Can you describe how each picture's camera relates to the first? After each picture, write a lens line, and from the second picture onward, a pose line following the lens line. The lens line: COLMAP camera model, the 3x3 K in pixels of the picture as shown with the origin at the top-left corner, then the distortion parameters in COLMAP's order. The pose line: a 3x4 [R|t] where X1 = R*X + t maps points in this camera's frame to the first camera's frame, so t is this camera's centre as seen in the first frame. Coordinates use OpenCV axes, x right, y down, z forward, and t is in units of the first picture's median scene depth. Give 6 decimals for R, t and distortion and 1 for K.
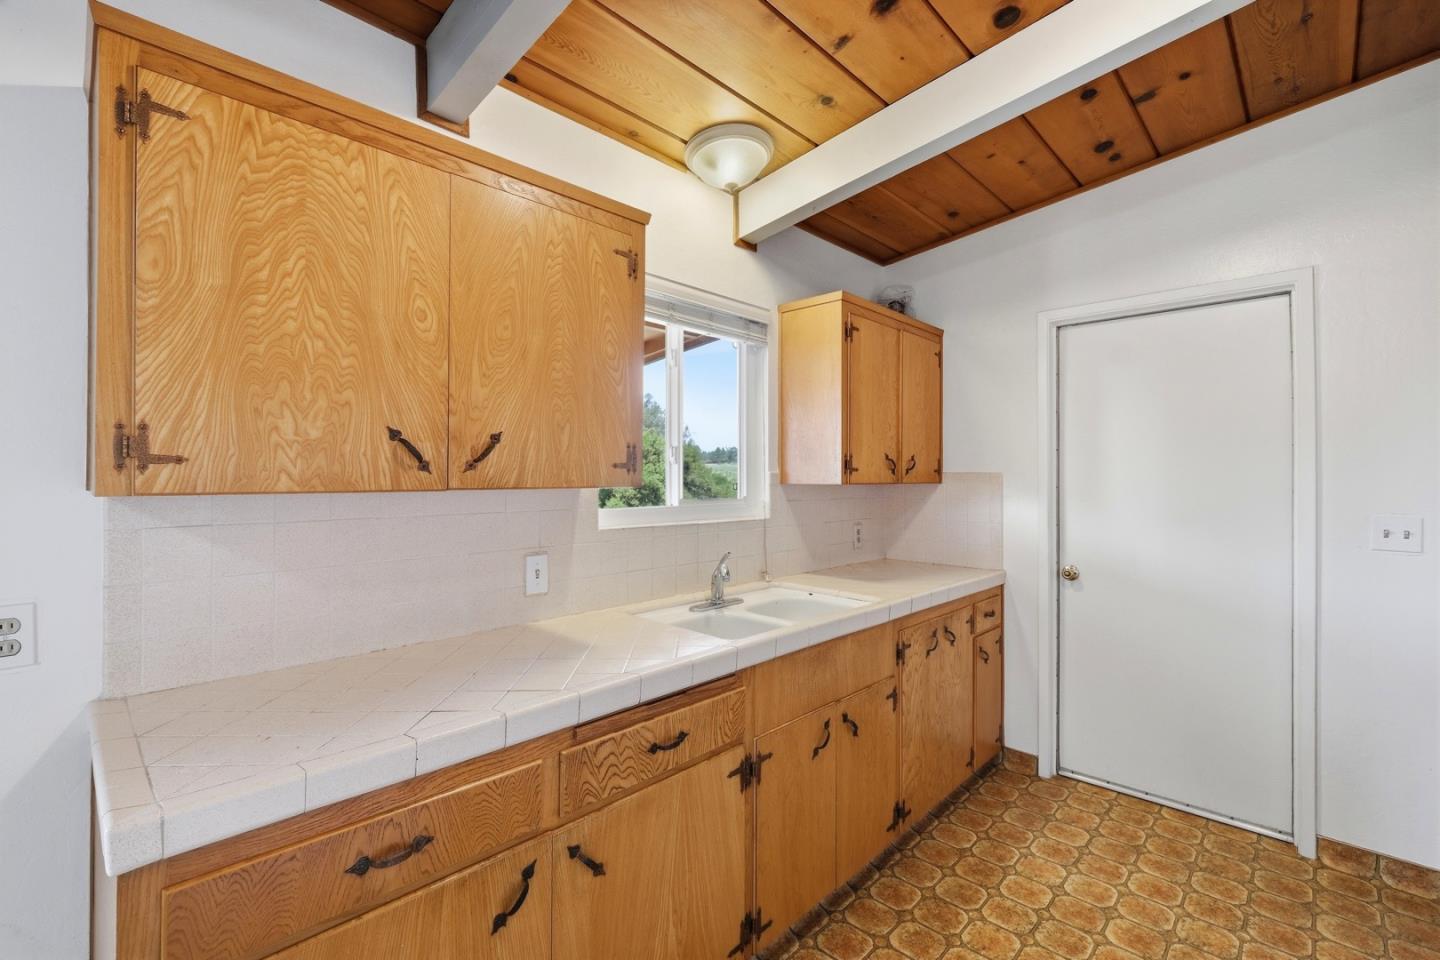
lens RADIAL K [[644.4, 0, 719.2], [0, 644.4, 477.7], [0, 0, 1]] dist [-0.001689, 0.001312]
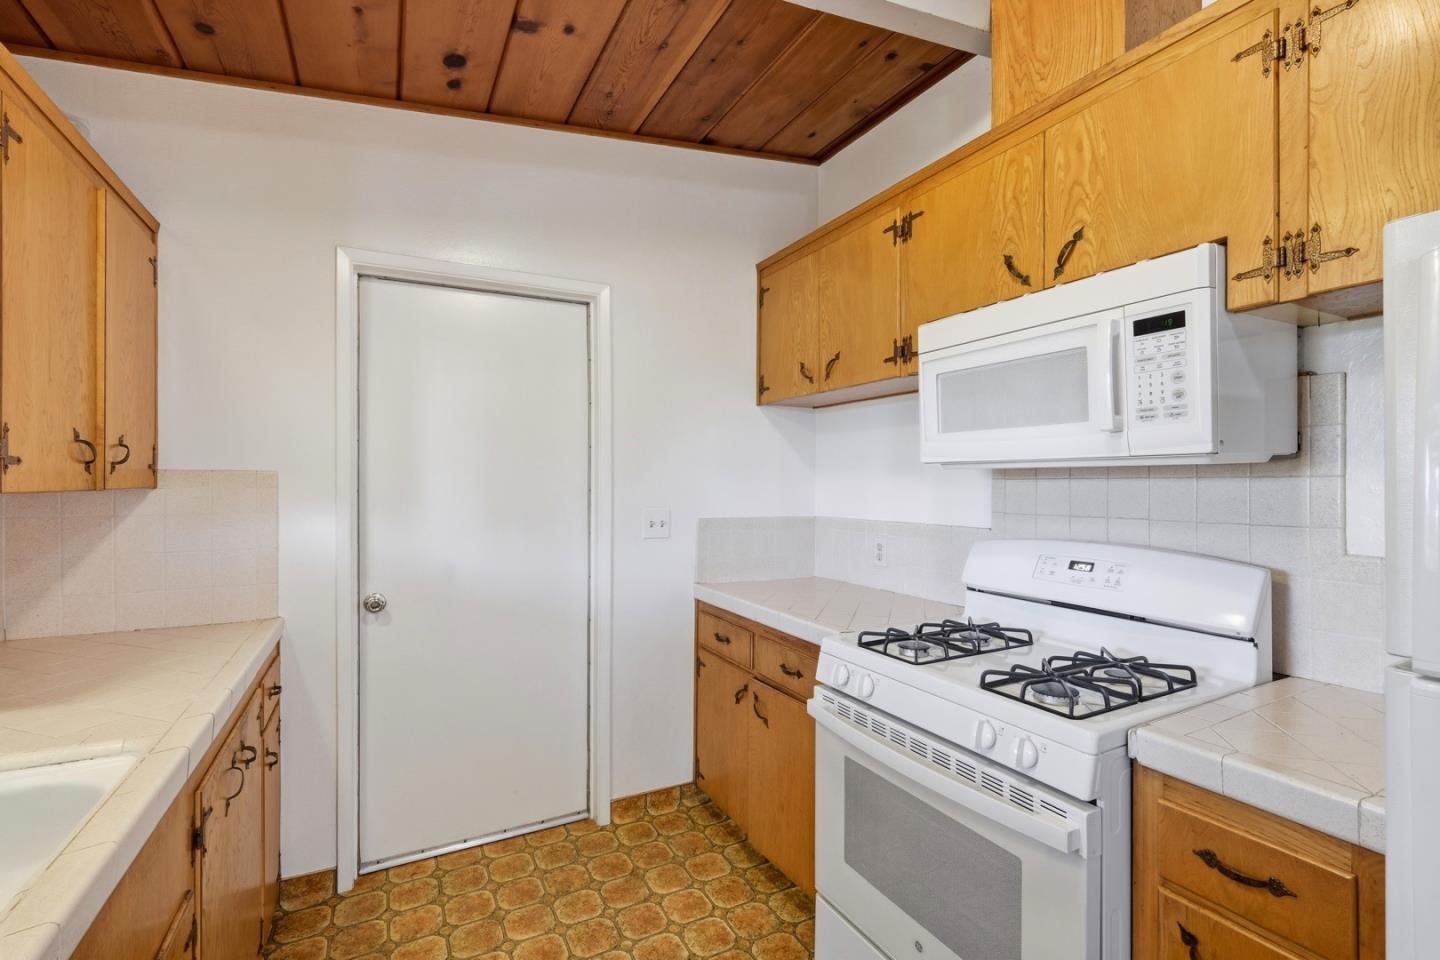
lens RADIAL K [[644.4, 0, 725.6], [0, 644.4, 481.3], [0, 0, 1]] dist [-0.001689, 0.001312]
pose [[0.318745, -0.005766, 0.947823, -0.050146], [0.000572, 0.999982, 0.005891, -0.000466], [-0.947840, -0.001335, 0.318742, 0.423212]]
